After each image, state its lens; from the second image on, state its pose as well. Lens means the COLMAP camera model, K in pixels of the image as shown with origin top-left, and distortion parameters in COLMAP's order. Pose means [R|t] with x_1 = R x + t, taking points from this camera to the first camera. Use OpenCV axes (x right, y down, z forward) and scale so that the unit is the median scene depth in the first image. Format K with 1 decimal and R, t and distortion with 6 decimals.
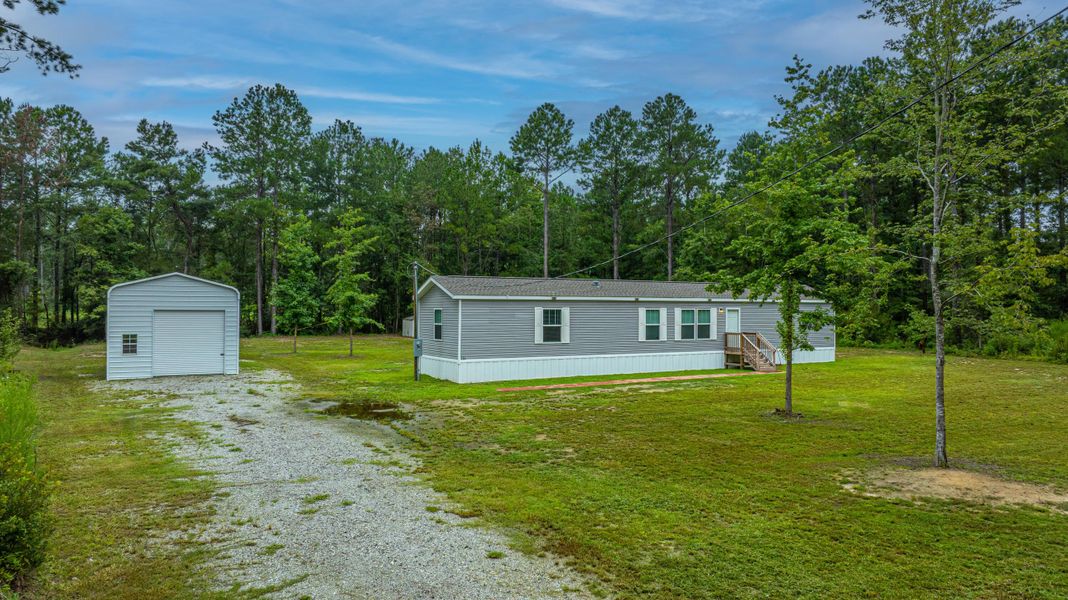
lens RADIAL K [[749.8, 0, 536.3], [0, 749.8, 302.2], [0, 0, 1]] dist [-0.034283, 0.038402]
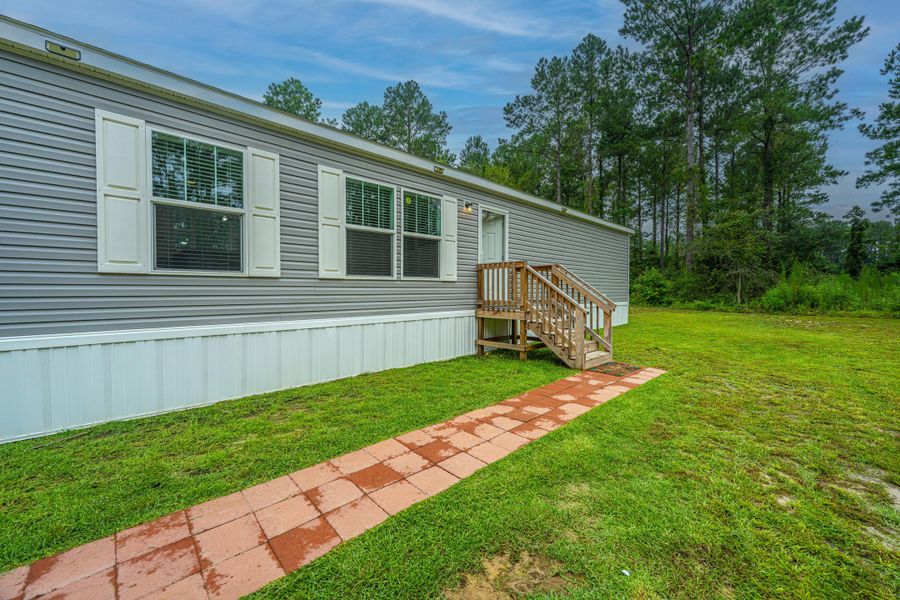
lens RADIAL K [[355.4, 0, 456.0], [0, 355.4, 301.4], [0, 0, 1]] dist [-0.002685, 0.000148]
pose [[0.966878, -0.011190, 0.254995, 0.165021], [0.000901, 0.999182, 0.040430, 0.044943], [-0.255239, -0.038861, 0.966097, 0.700690]]
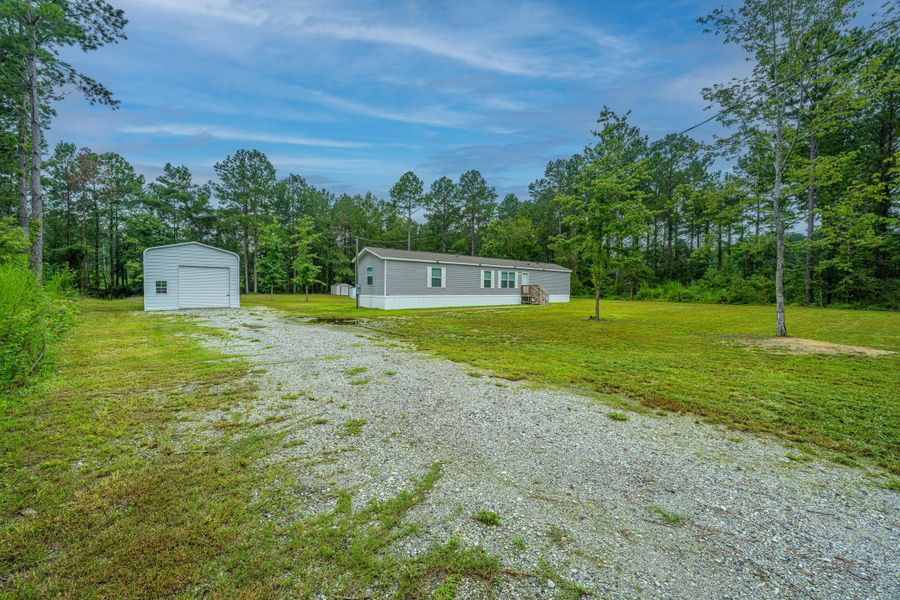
lens RADIAL K [[355.4, 0, 452.2], [0, 355.4, 302.5], [0, 0, 1]] dist [-0.002685, 0.000148]
pose [[0.983466, -0.003230, 0.181062, -0.068955], [-0.004813, 0.999022, 0.043964, 0.039256], [-0.181027, -0.044108, 0.982488, 0.132949]]
